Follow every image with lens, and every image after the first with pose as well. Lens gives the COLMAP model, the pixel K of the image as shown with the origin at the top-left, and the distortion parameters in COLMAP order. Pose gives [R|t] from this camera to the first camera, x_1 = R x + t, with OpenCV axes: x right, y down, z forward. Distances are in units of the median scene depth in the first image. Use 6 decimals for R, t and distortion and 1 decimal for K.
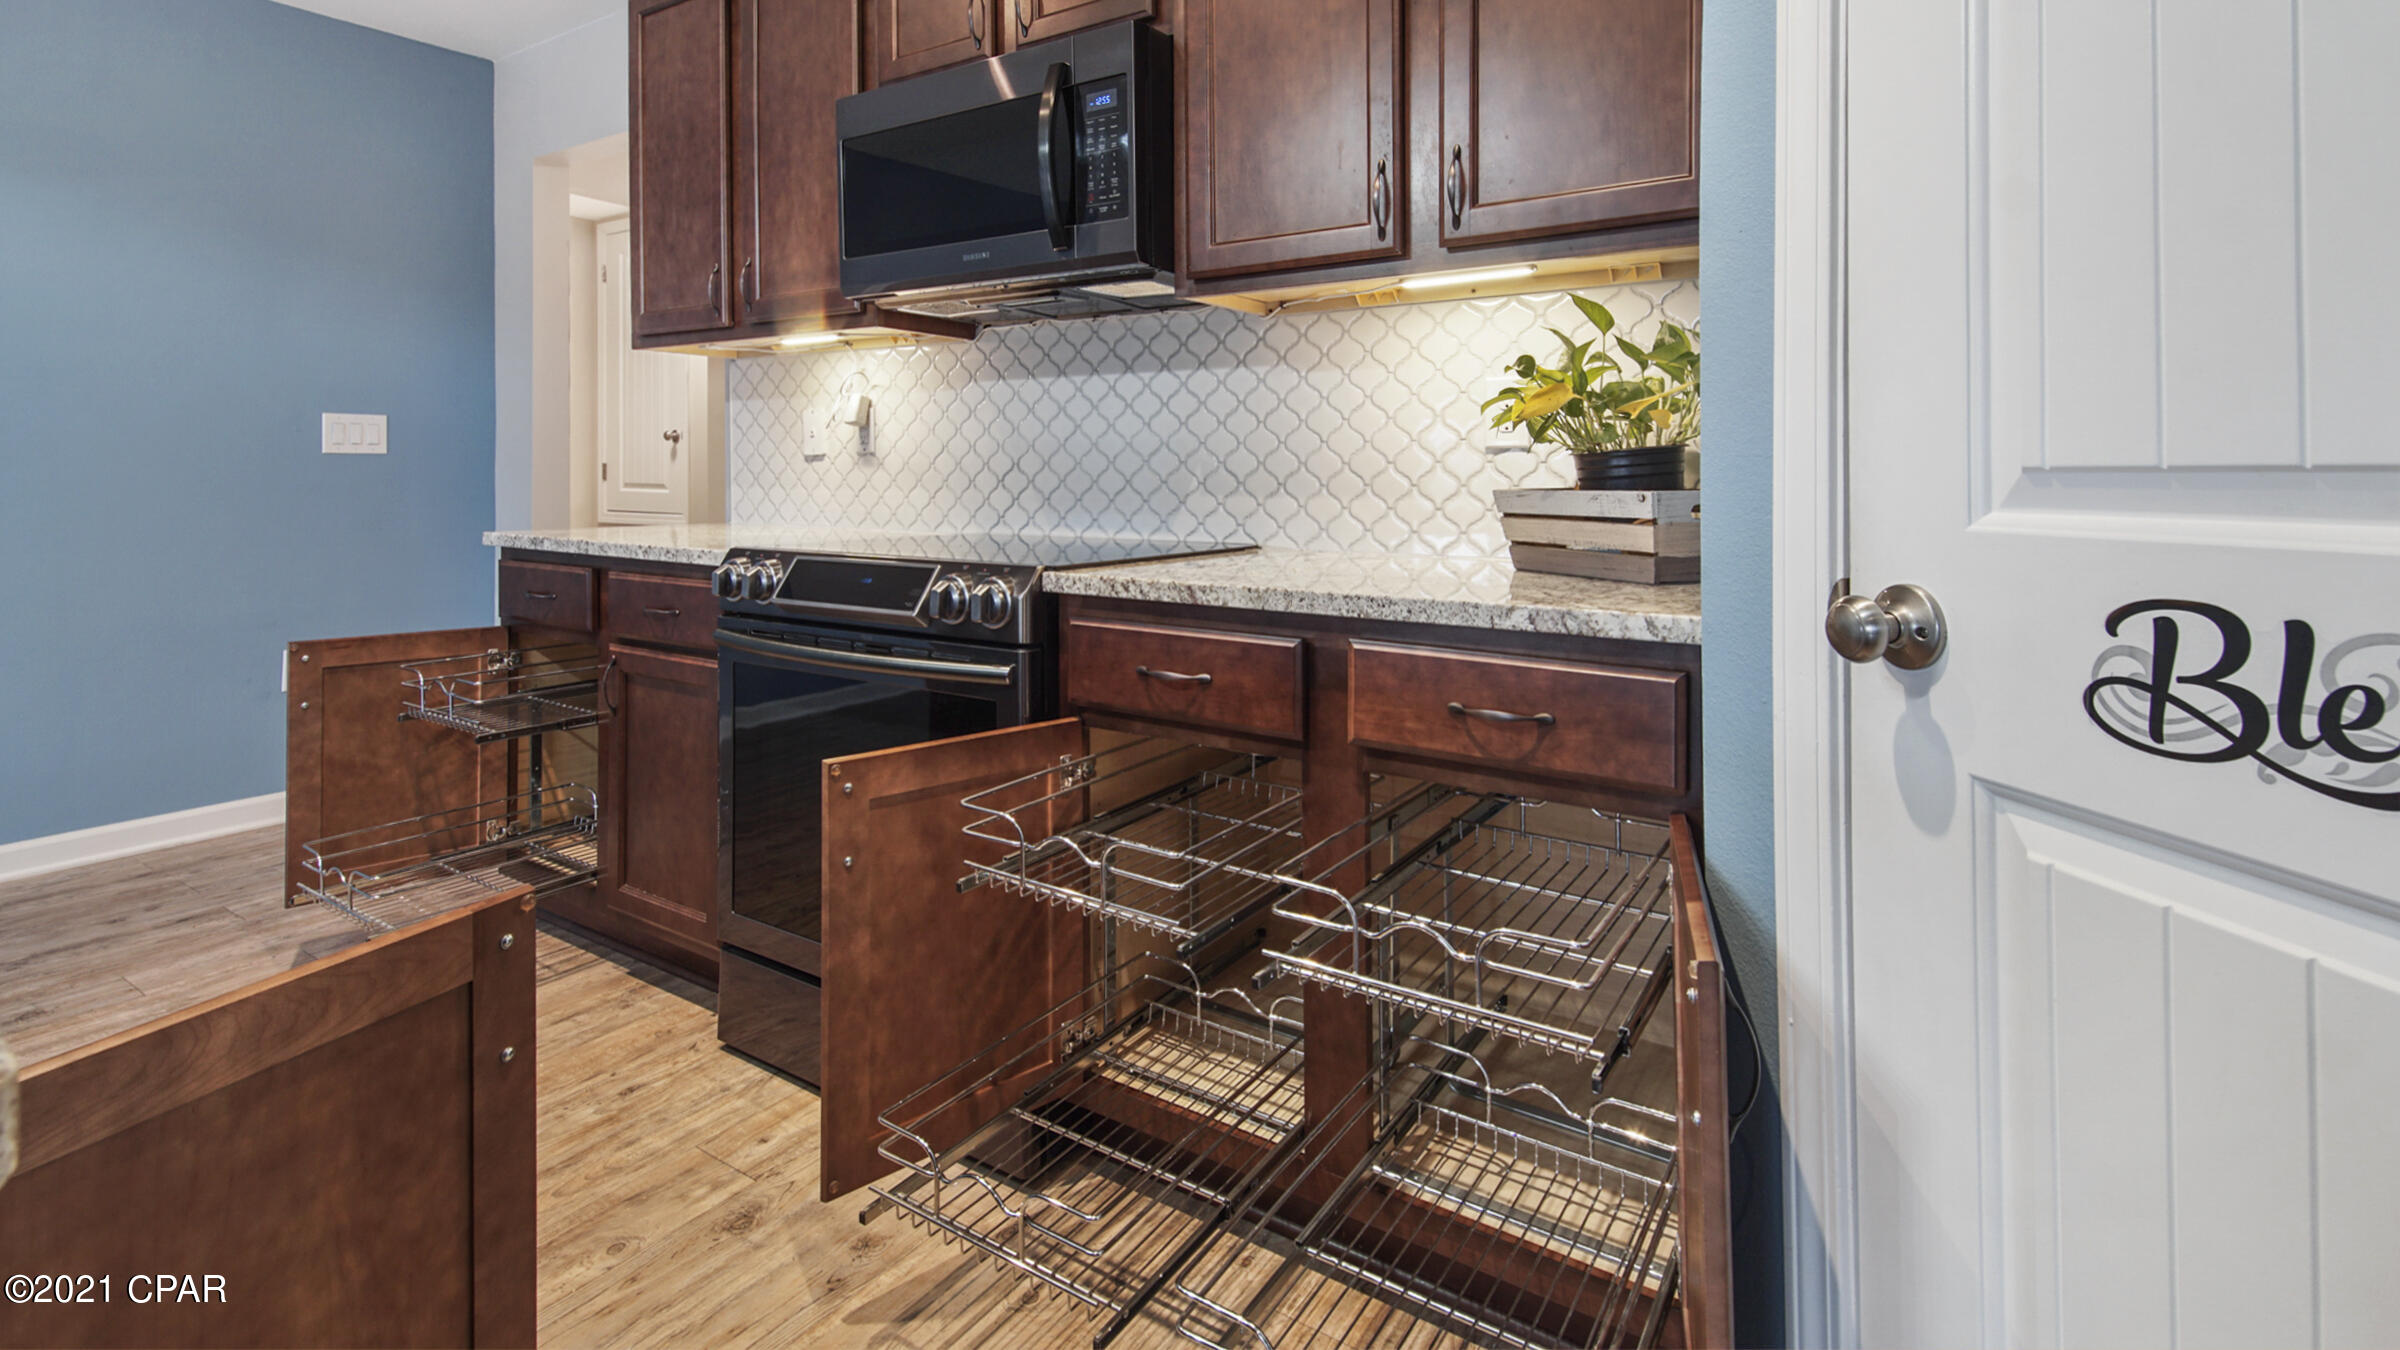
lens RADIAL K [[1134.5, 0, 1185.7], [0, 1134.5, 465.3], [0, 0, 1]] dist [0.001906, -0.000523]
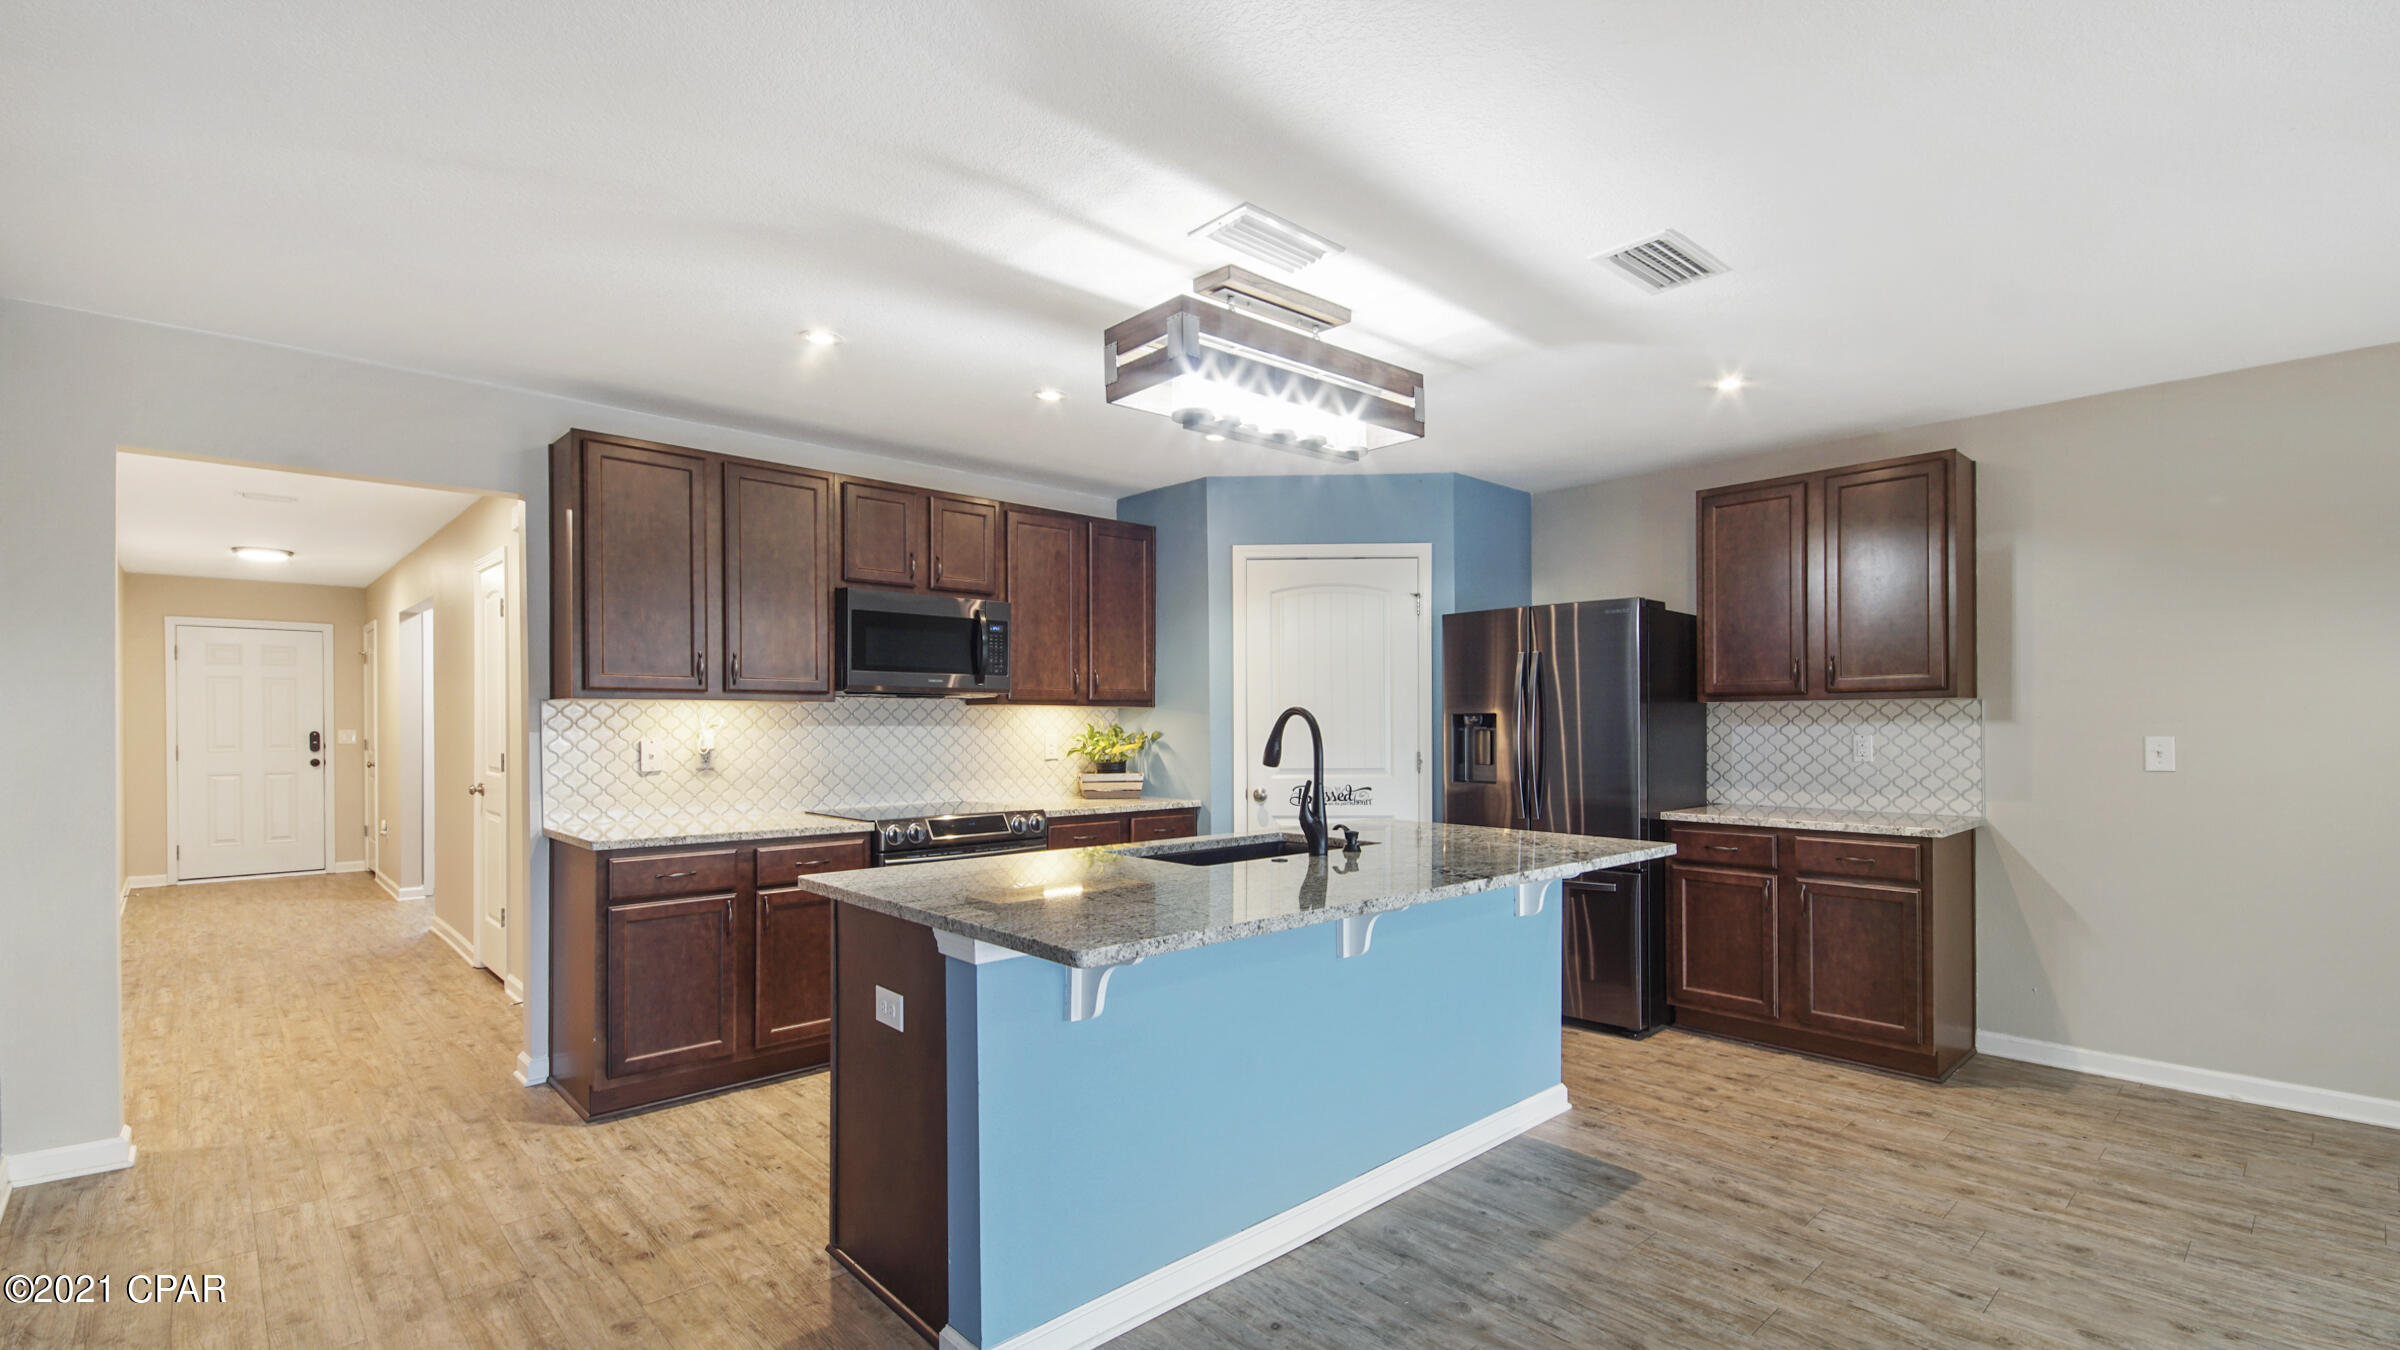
lens RADIAL K [[1057.9, 0, 1213.4], [0, 1057.9, 714.7], [0, 0, 1]] dist [0.025943, -0.009384]
pose [[0.211414, 0.005276, 0.977382, -2.320696], [-0.005535, 0.999976, -0.004200, -0.121796], [-0.977381, -0.004522, 0.211438, 0.018415]]
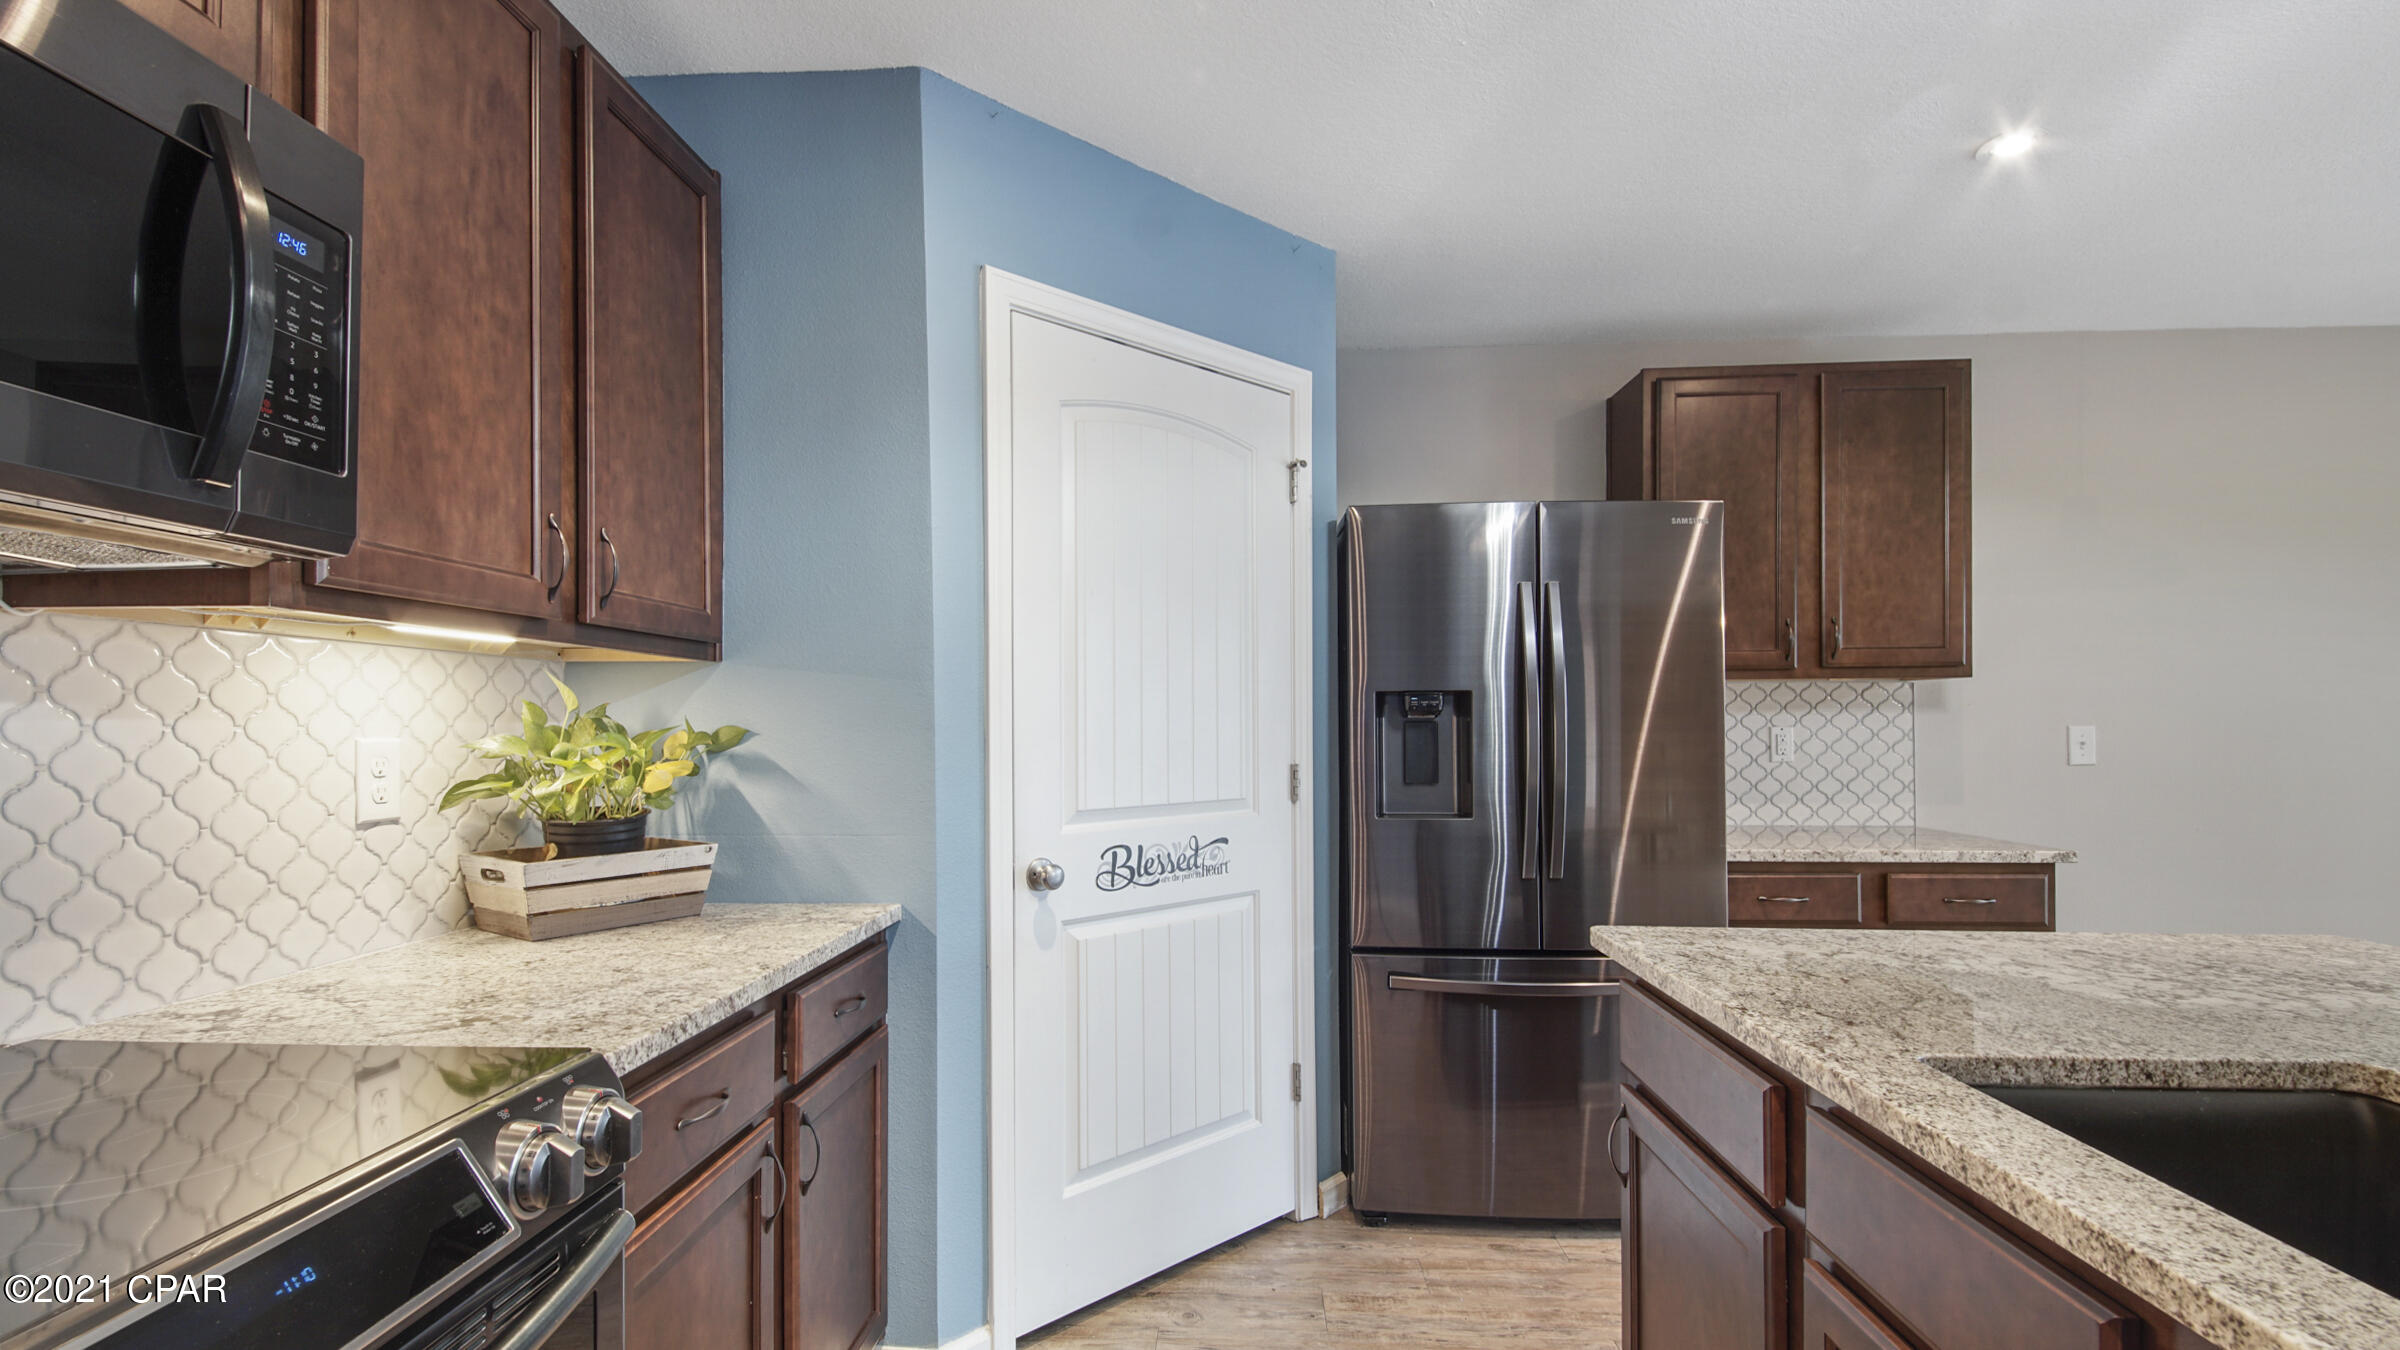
lens RADIAL K [[1057.9, 0, 1198.5], [0, 1057.9, 711.0], [0, 0, 1]] dist [0.025943, -0.009384]
pose [[-0.522908, 0.009572, 0.852335, -0.748060], [-0.005044, 0.999885, -0.014323, -0.091456], [-0.852374, -0.011789, -0.522800, 0.908331]]
